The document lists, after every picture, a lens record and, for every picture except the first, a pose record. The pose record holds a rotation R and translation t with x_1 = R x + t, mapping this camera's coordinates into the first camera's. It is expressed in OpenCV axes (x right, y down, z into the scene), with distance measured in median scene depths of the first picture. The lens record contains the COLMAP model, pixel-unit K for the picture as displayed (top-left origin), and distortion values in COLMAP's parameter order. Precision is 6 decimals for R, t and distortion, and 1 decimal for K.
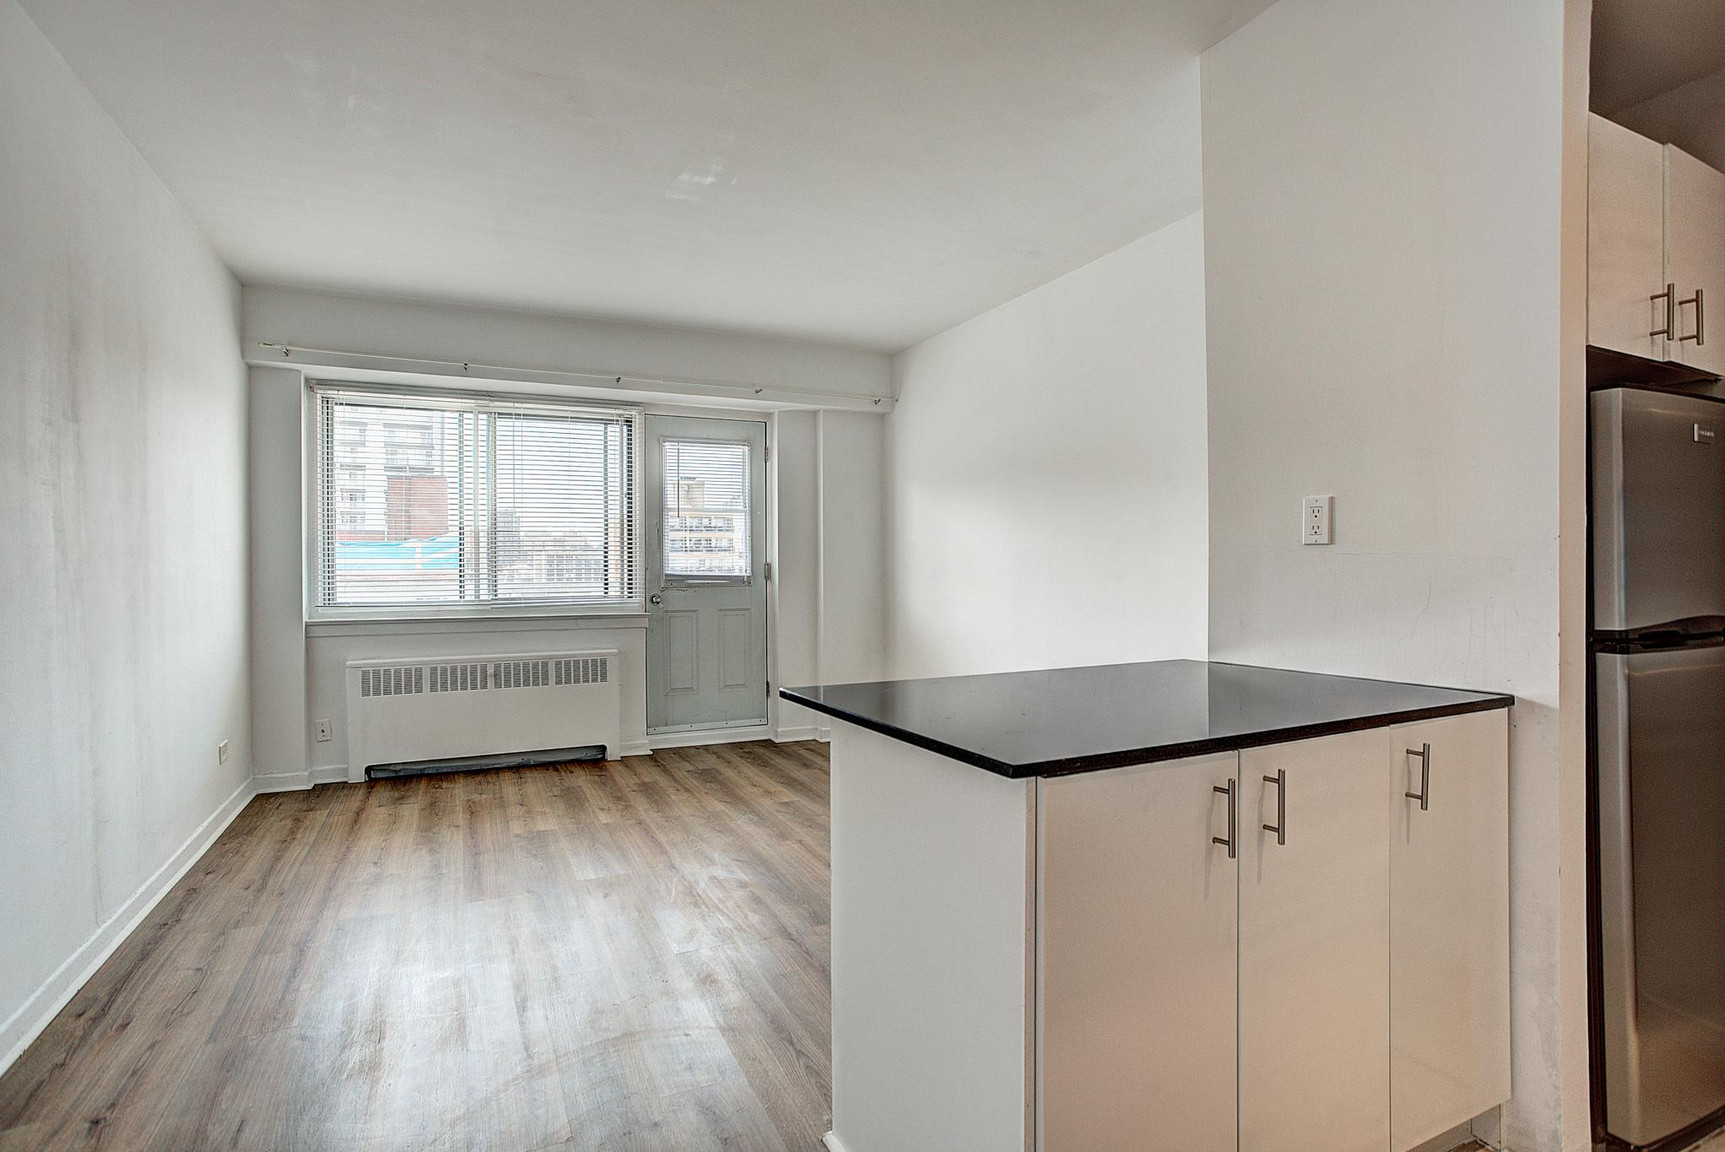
lens RADIAL K [[839.9, 0, 862.5], [0, 839.9, 576.0], [0, 0, 1]] dist [0.000266, 0.000307]
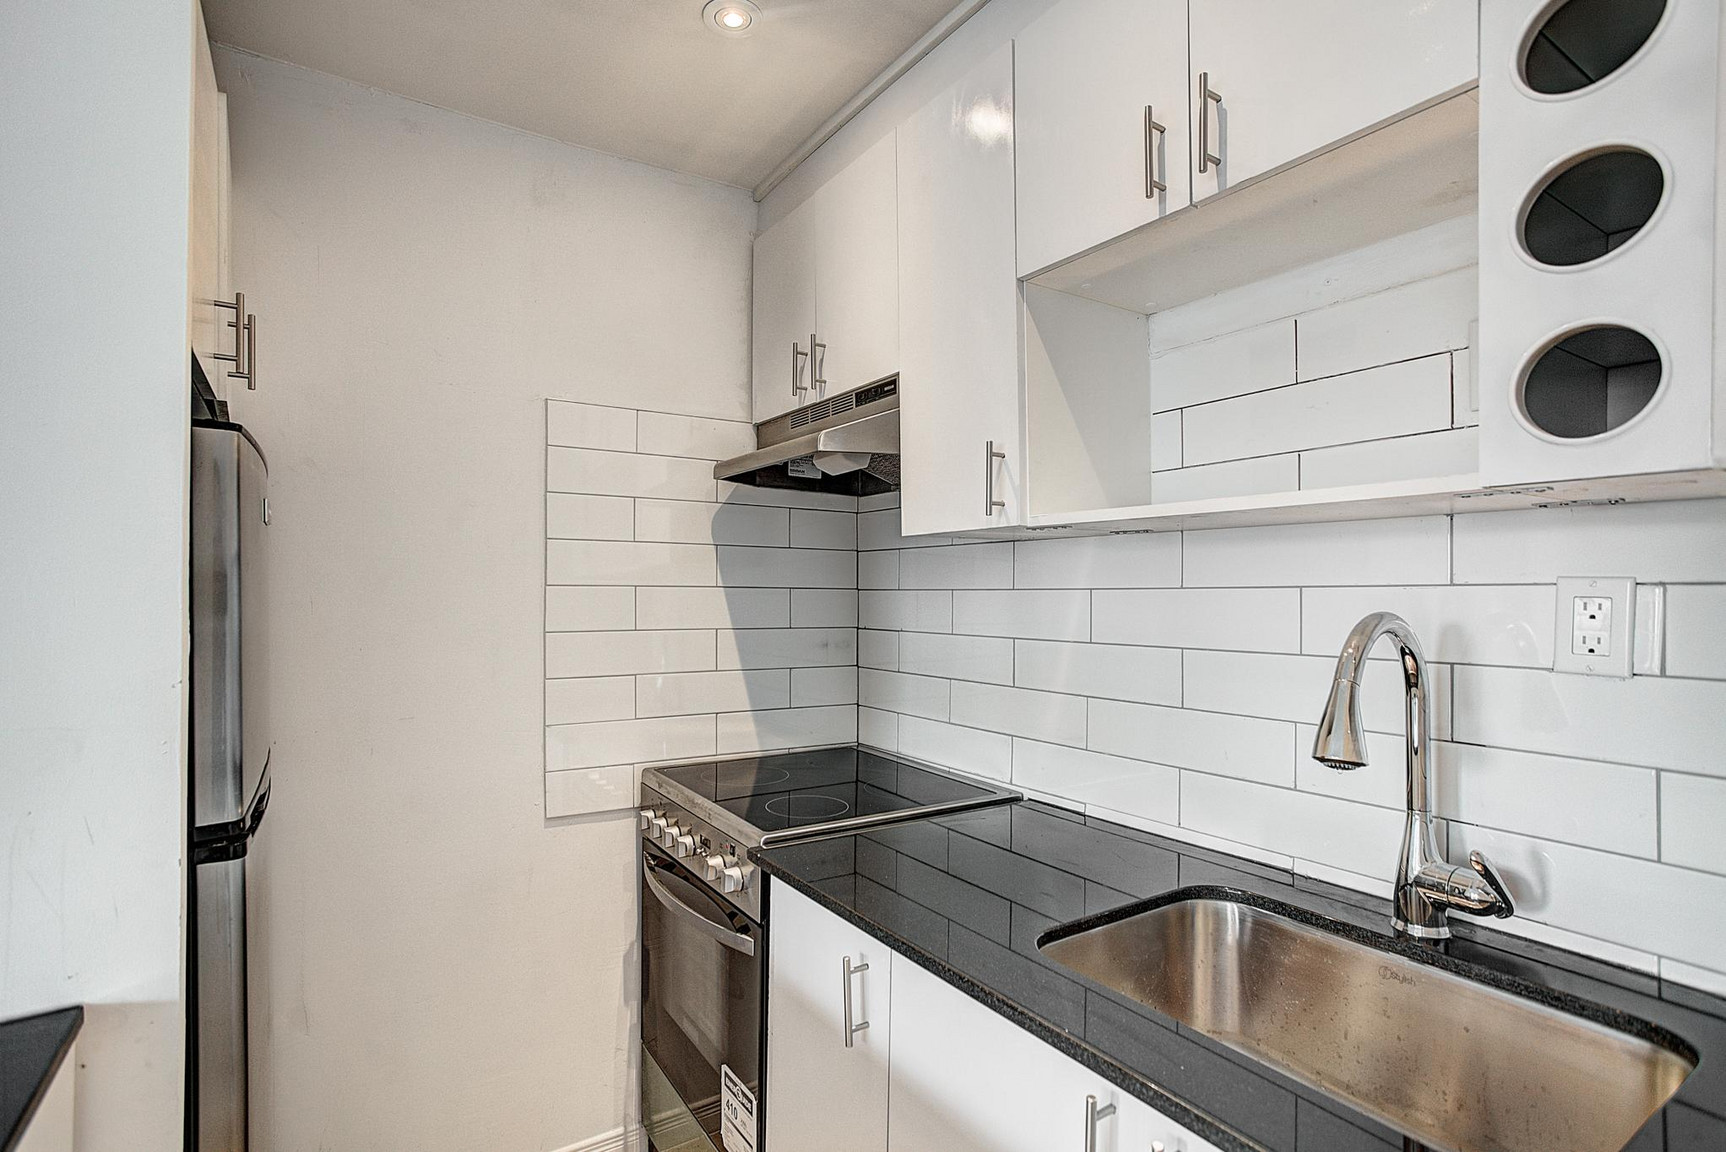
lens RADIAL K [[852.4, 0, 846.9], [0, 852.4, 591.8], [0, 0, 1]] dist [-0.065434, 0.052848]
pose [[-0.115611, 0.012124, 0.993221, 0.087416], [0.006715, 0.999912, -0.011424, -0.035598], [-0.993272, 0.005349, -0.115682, 0.233761]]
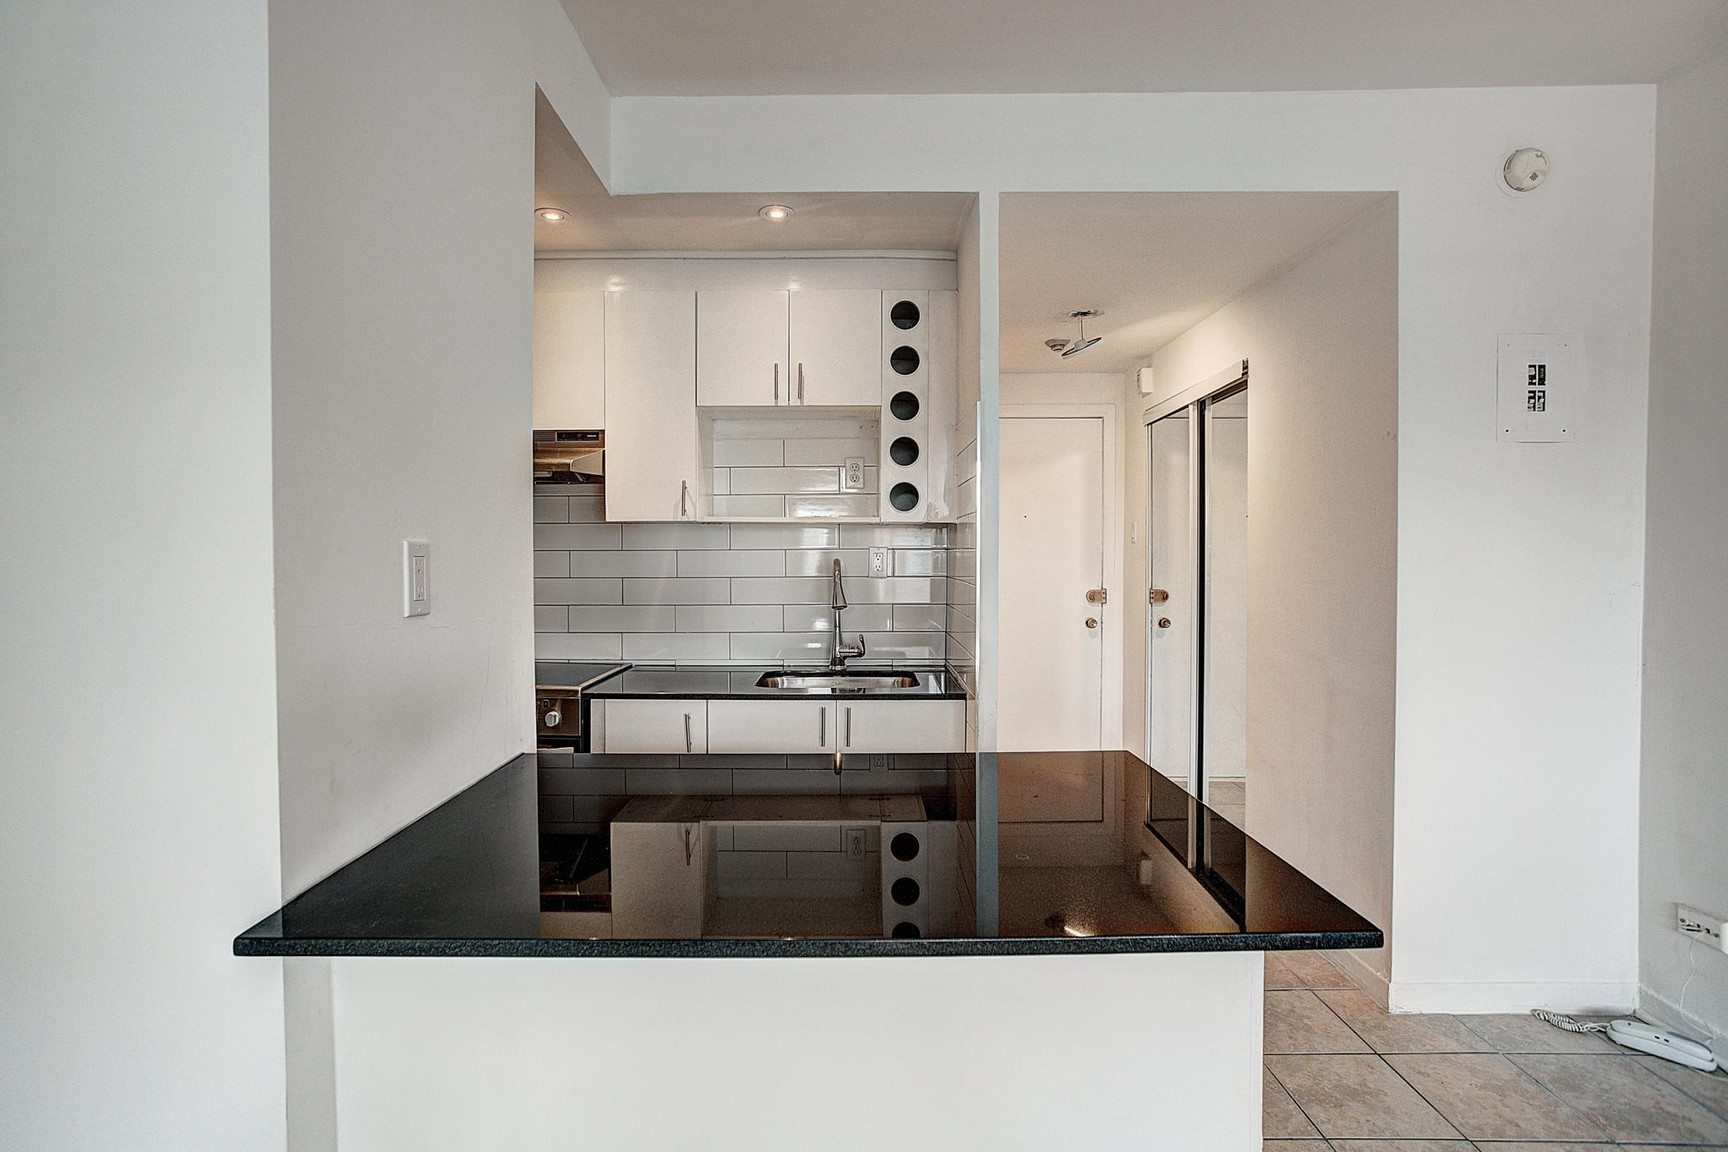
lens RADIAL K [[854.8, 0, 835.2], [0, 854.8, 570.0], [0, 0, 1]] dist [-0.042297, 0.024251]
pose [[-0.887918, -0.000767, 0.460000, -0.015768], [0.011375, 0.999656, 0.023623, -0.039103], [-0.459860, 0.026208, -0.887604, 0.672135]]
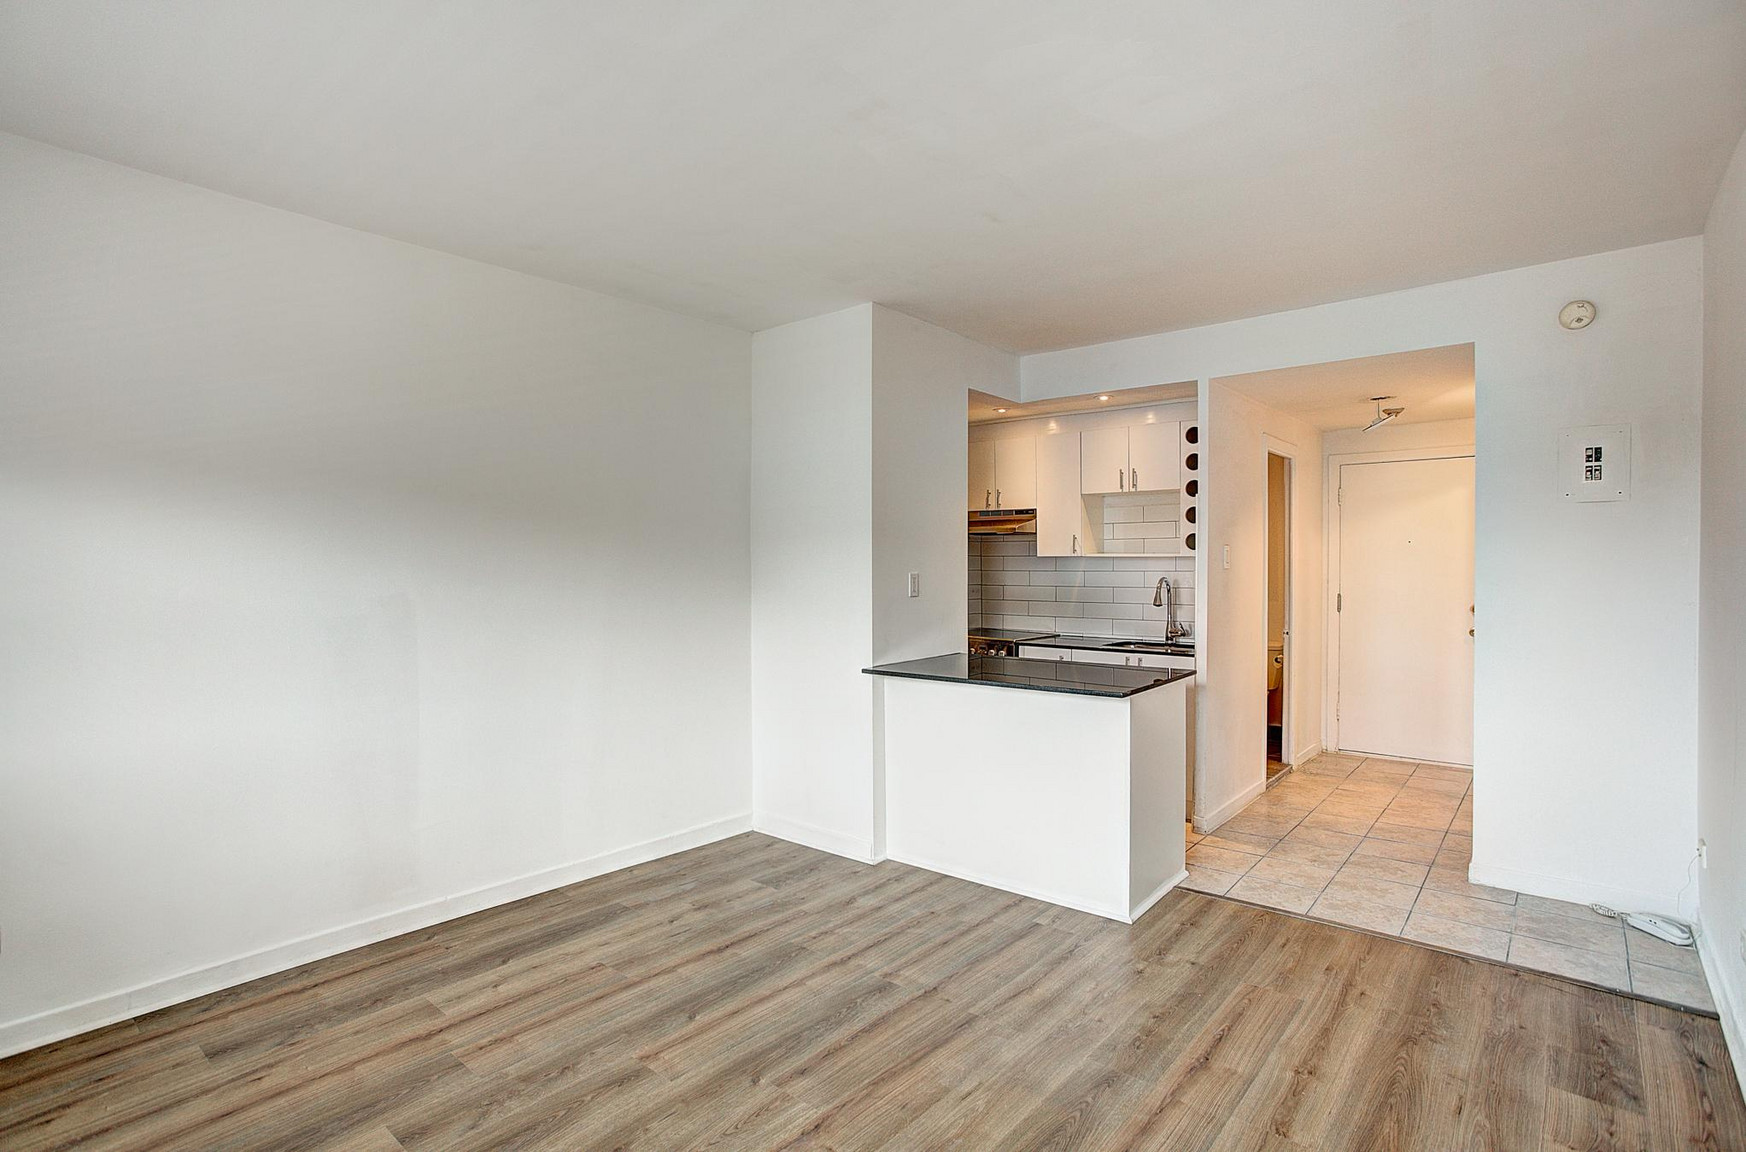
lens RADIAL K [[869.8, 0, 879.4], [0, 869.8, 548.0], [0, 0, 1]] dist [-0.016886, 0.001033]
pose [[-0.411576, 0.022316, 0.911102, -0.625572], [0.009106, 0.999751, -0.020374, -0.051238], [-0.911330, -0.000089, -0.411677, 0.906691]]
